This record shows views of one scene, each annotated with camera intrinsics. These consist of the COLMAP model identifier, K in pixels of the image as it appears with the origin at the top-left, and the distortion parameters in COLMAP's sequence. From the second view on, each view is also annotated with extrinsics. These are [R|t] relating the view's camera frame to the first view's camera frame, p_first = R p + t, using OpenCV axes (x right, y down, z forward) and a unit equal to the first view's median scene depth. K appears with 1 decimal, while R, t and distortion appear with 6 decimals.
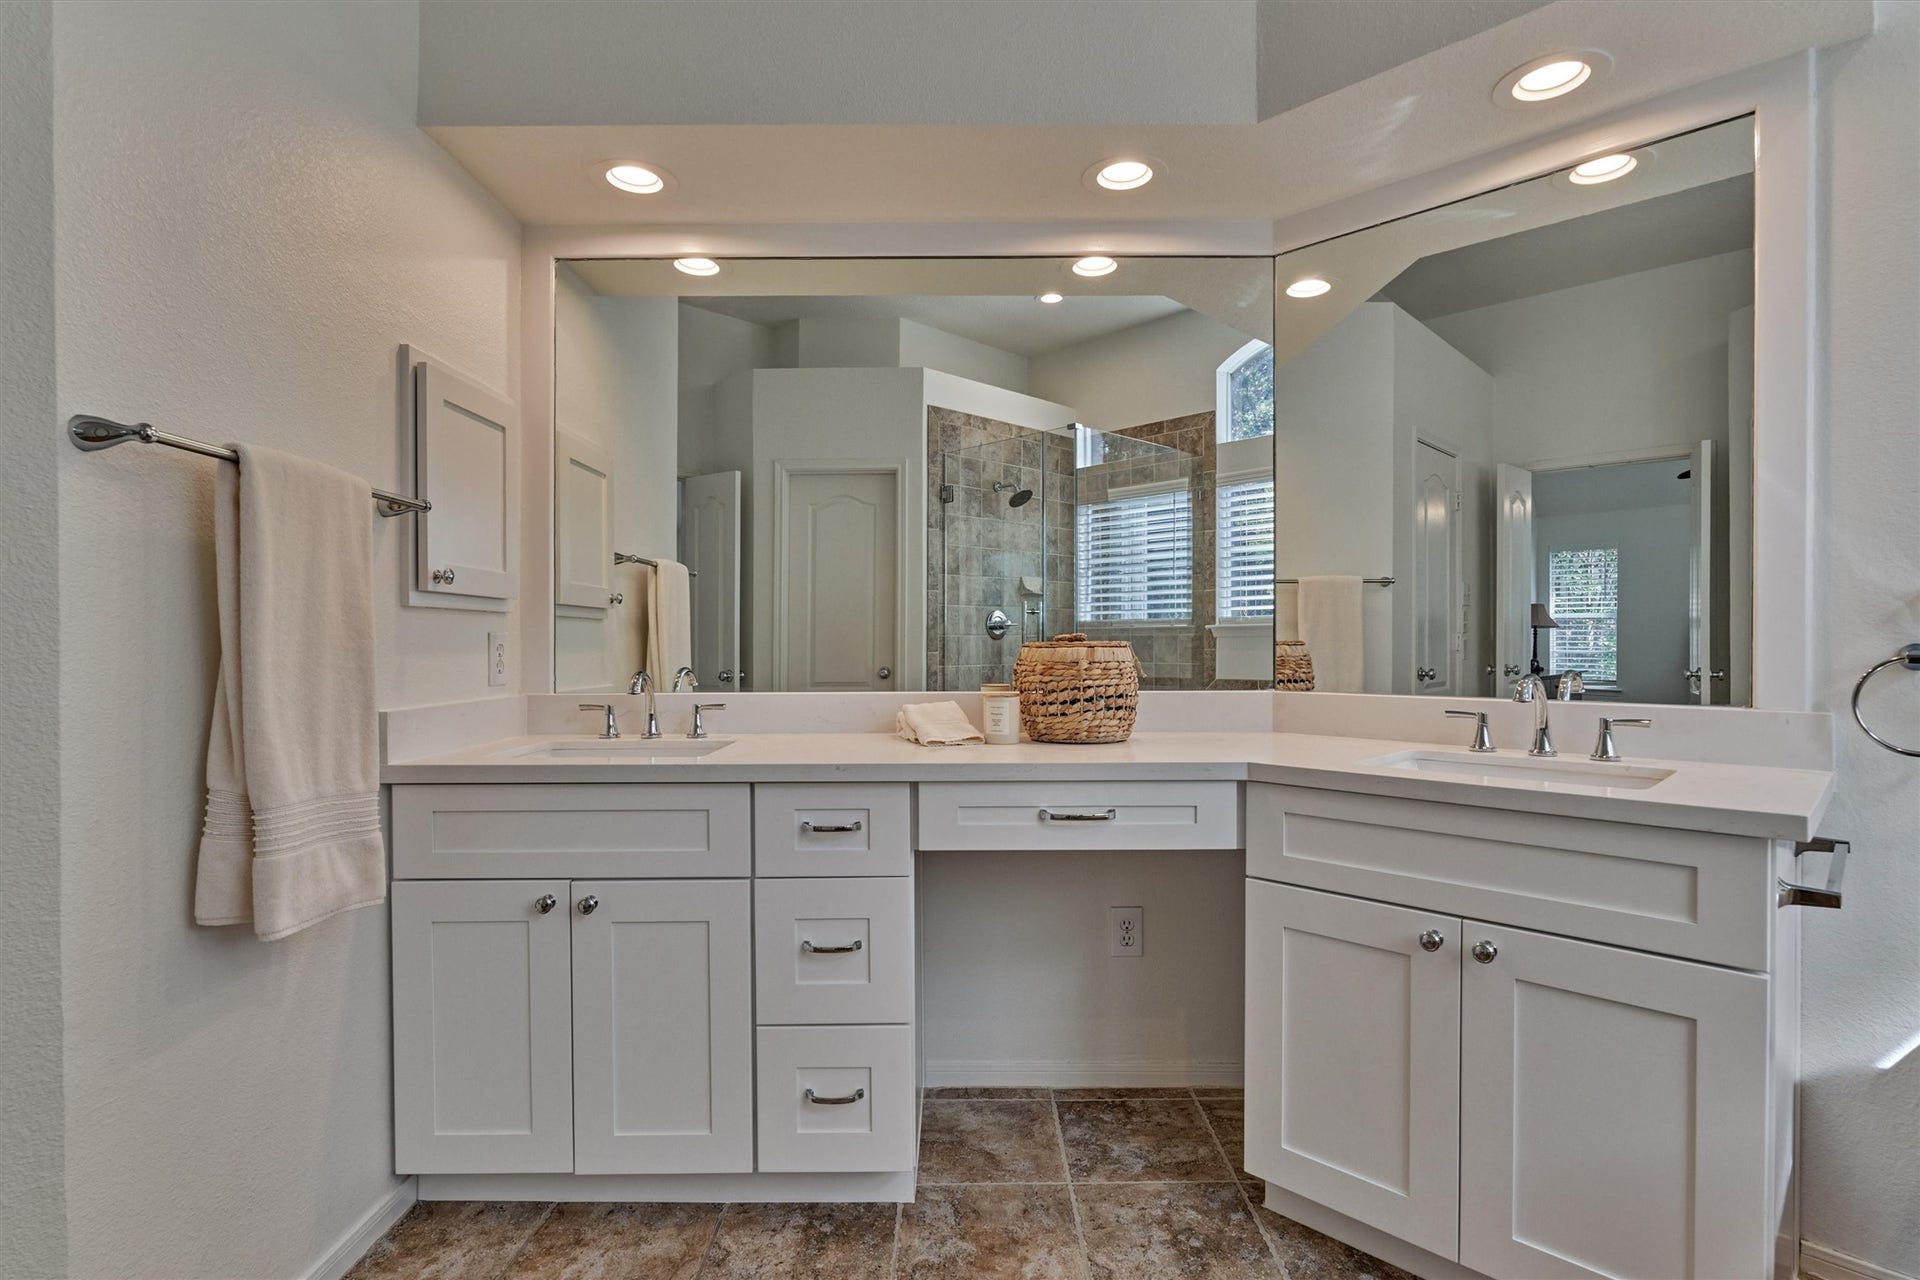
lens RADIAL K [[940.0, 0, 960.0], [0, 940.0, 640.0], [0, 0, 1]] dist [-0.004433, -0.000422]
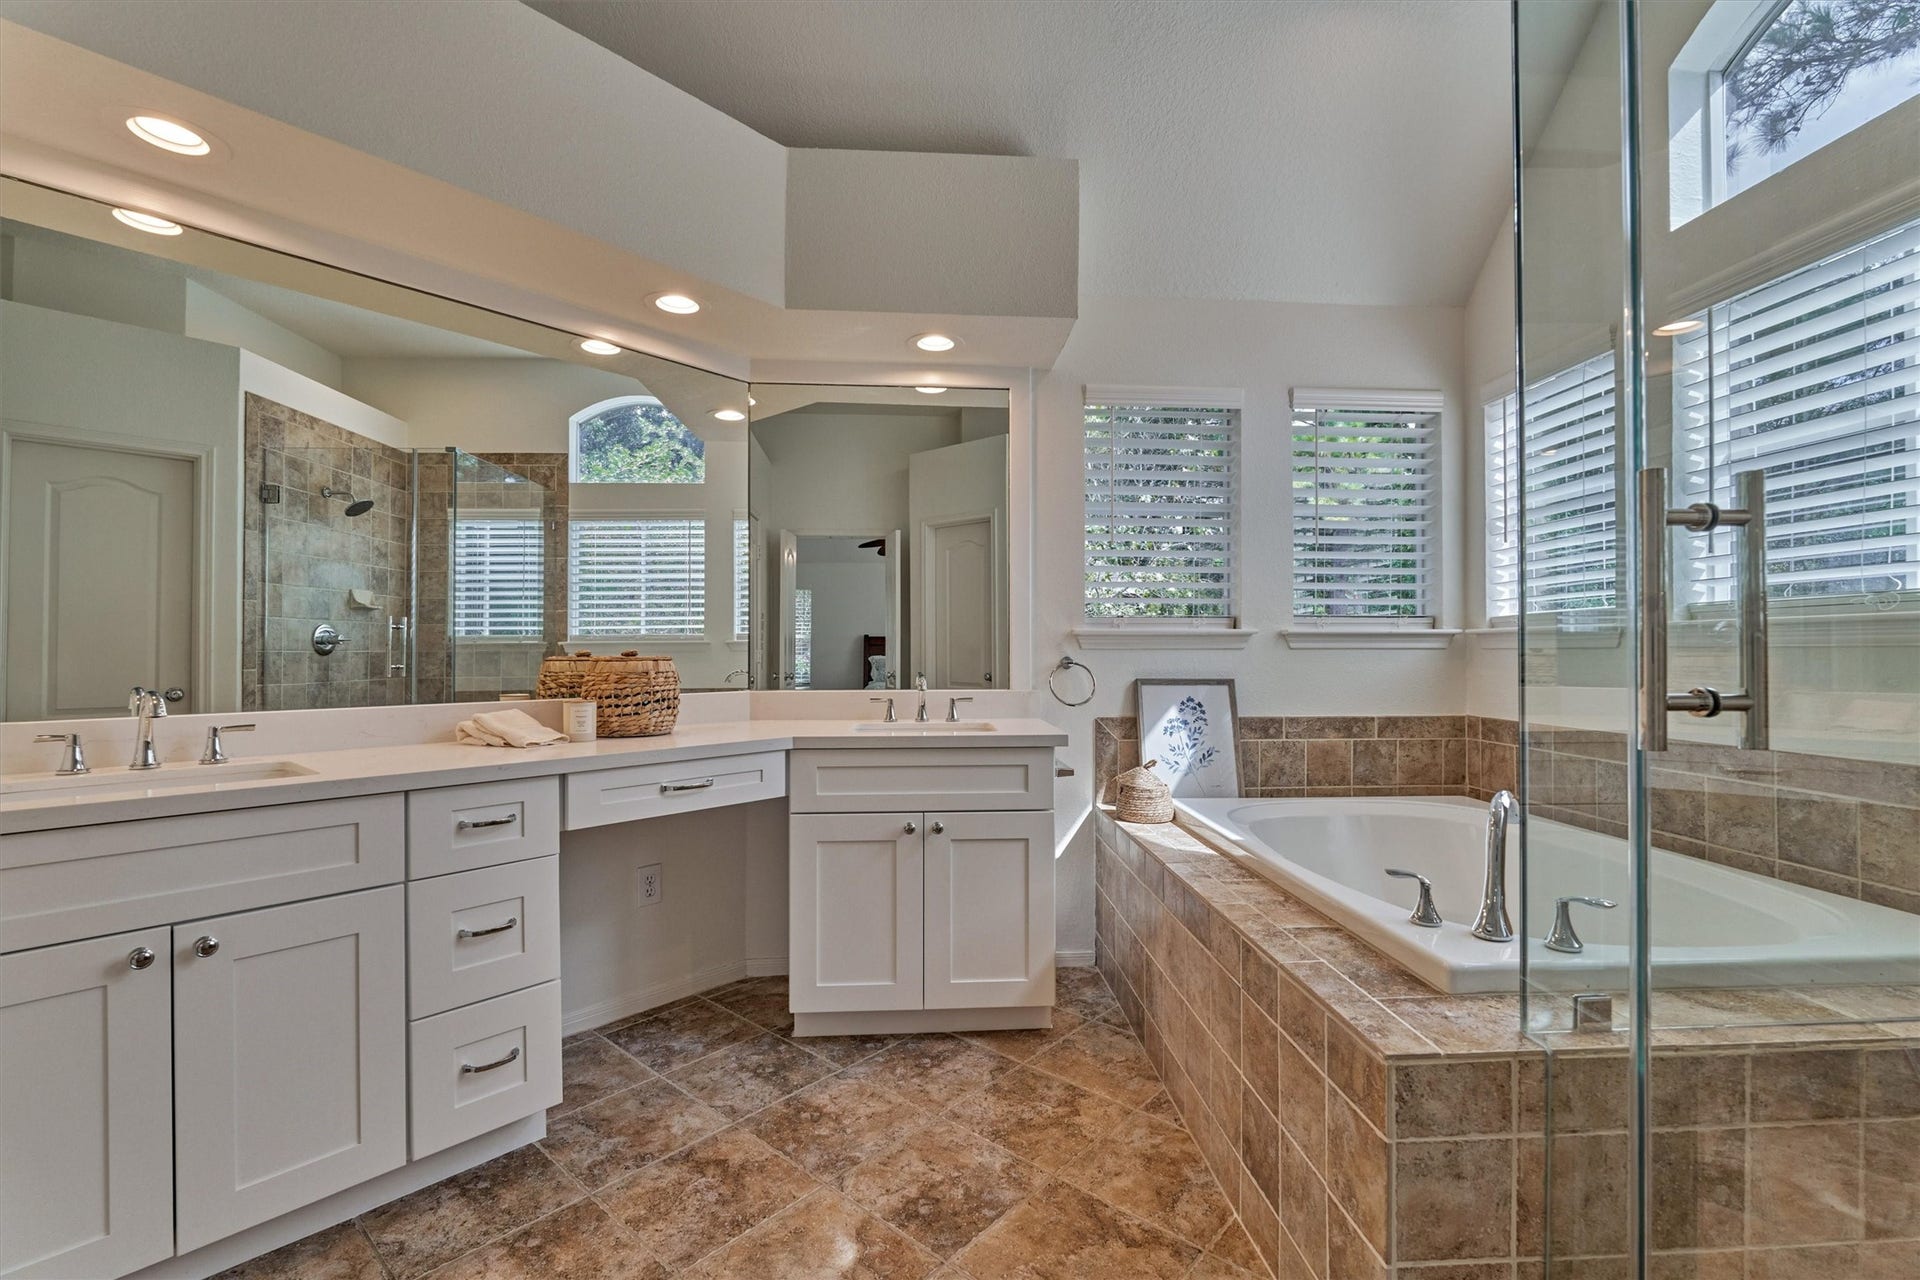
lens RADIAL K [[841.1, 0, 959.5], [0, 841.1, 636.5], [0, 0, 1]] dist [-0.001013, 0.000258]
pose [[0.664779, 0.015131, 0.746887, -0.418501], [0.001002, 0.999776, -0.021146, -0.000734], [-0.747039, 0.014806, 0.664615, -0.074854]]
